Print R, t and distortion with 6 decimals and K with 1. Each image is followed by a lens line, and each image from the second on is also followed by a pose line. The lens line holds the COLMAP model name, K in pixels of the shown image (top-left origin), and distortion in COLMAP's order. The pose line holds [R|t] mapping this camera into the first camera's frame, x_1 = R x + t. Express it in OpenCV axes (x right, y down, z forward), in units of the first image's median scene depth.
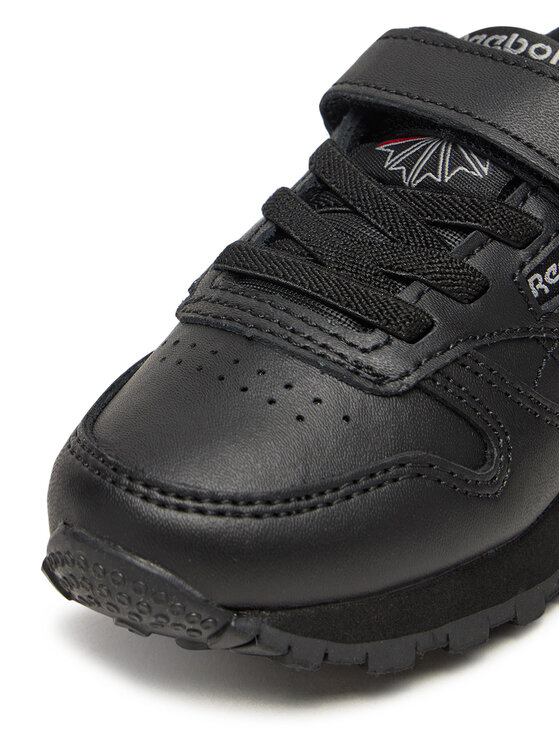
lens RADIAL K [[1680.8, 0, 281.3], [0, 1680.8, 373.5], [0, 0, 1]] dist [0.299069, 0.000000]
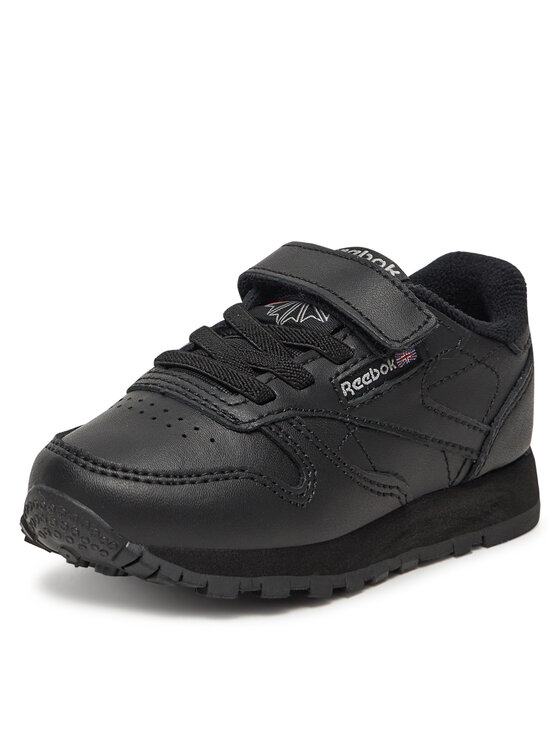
lens RADIAL K [[1625.8, 0, 279.1], [0, 1625.8, 372.0], [0, 0, 1]] dist [0.272646, 0.000000]
pose [[0.994450, 0.103021, -0.021338, 0.125390], [-0.105166, 0.979134, -0.173888, 0.222149], [0.002979, 0.175167, 0.984534, -0.564647]]
